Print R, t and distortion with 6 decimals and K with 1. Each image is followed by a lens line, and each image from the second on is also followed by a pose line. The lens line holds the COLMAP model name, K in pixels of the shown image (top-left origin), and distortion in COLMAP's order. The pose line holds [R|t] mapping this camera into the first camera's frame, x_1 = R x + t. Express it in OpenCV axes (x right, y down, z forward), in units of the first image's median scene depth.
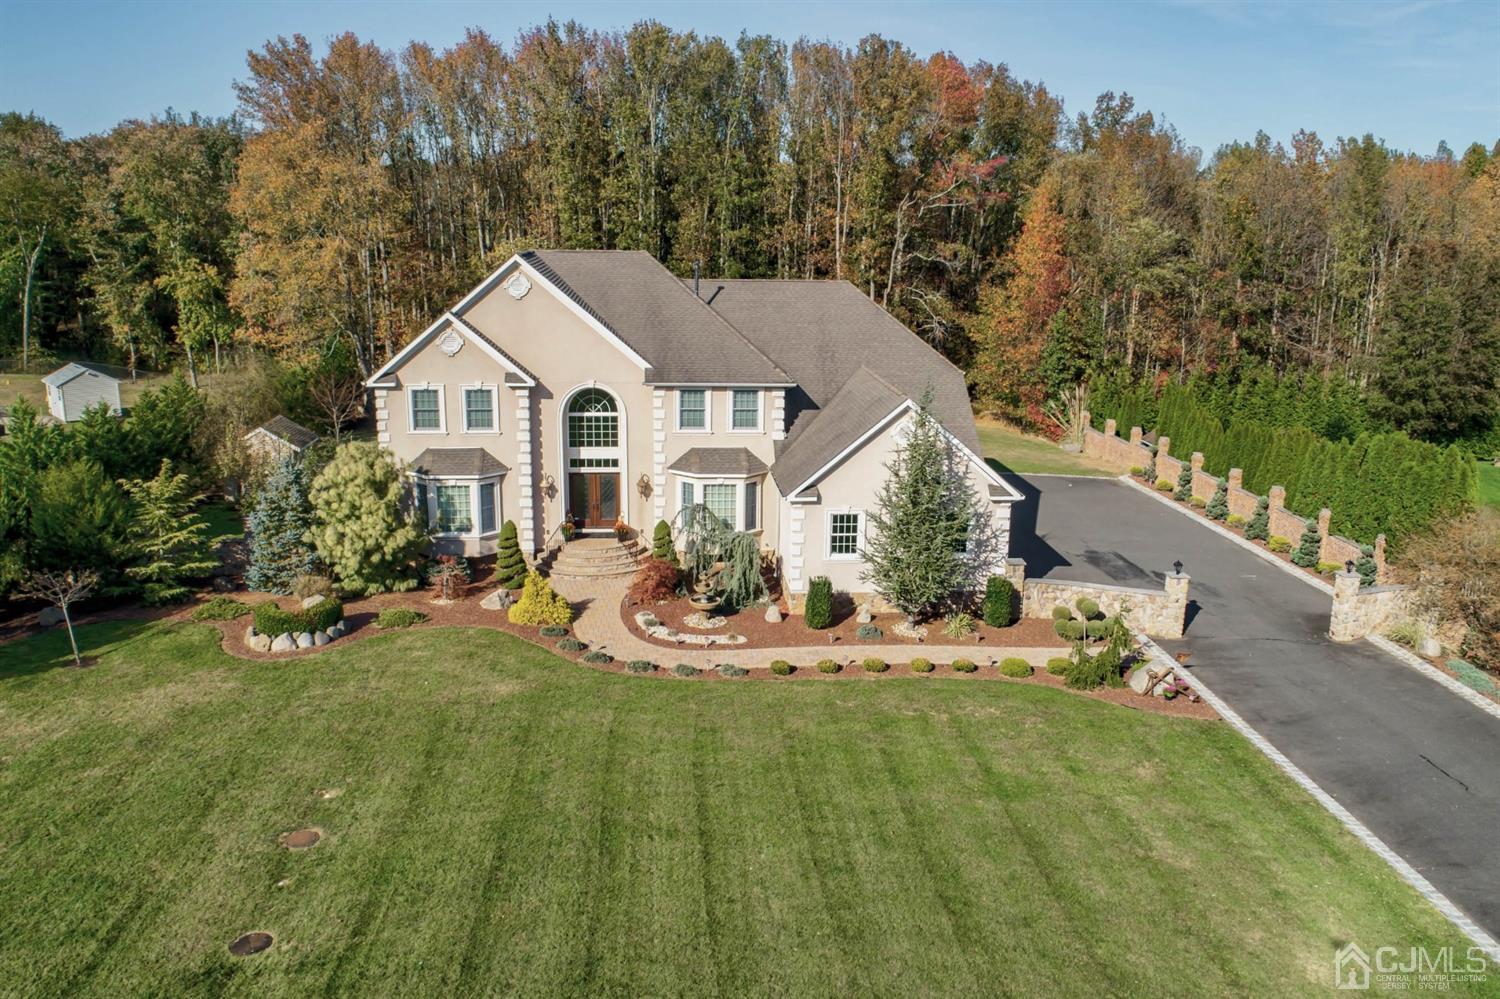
lens RADIAL K [[1201.5, 0, 749.3], [0, 1201.5, 493.9], [0, 0, 1]] dist [-0.010242, 0.002259]
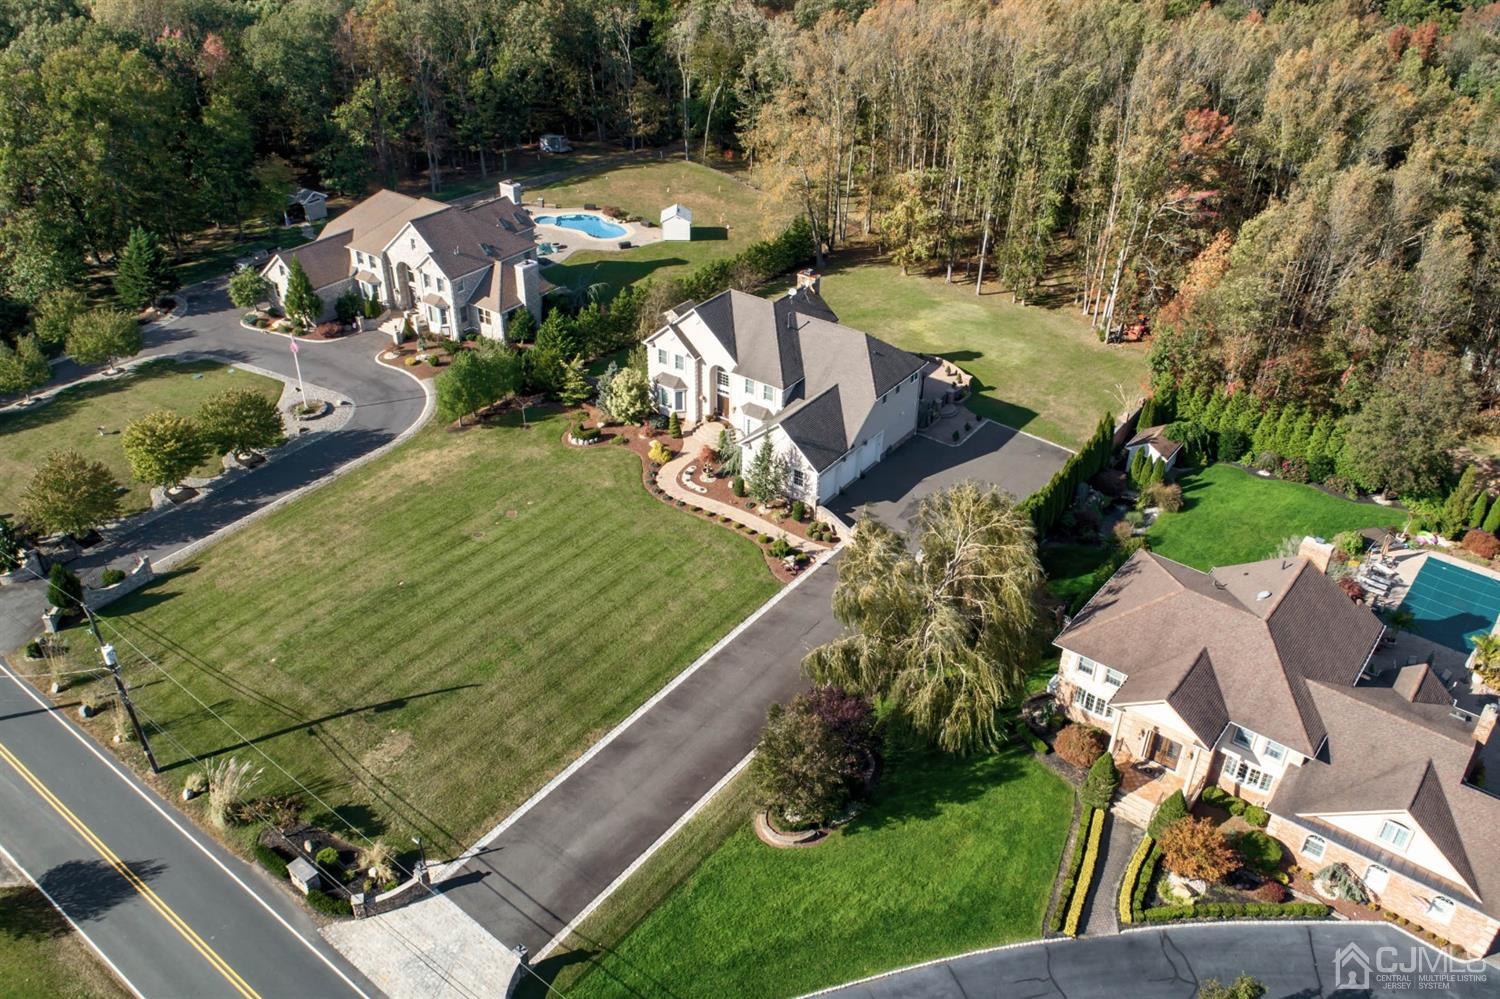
lens RADIAL K [[1201.5, 0, 753.1], [0, 1201.5, 503.6], [0, 0, 1]] dist [-0.010242, 0.002259]
pose [[0.765539, 0.348233, -0.541003, 1.333643], [-0.153280, 0.915365, 0.372306, -0.752342], [0.624864, -0.202090, 0.754125, -0.824024]]
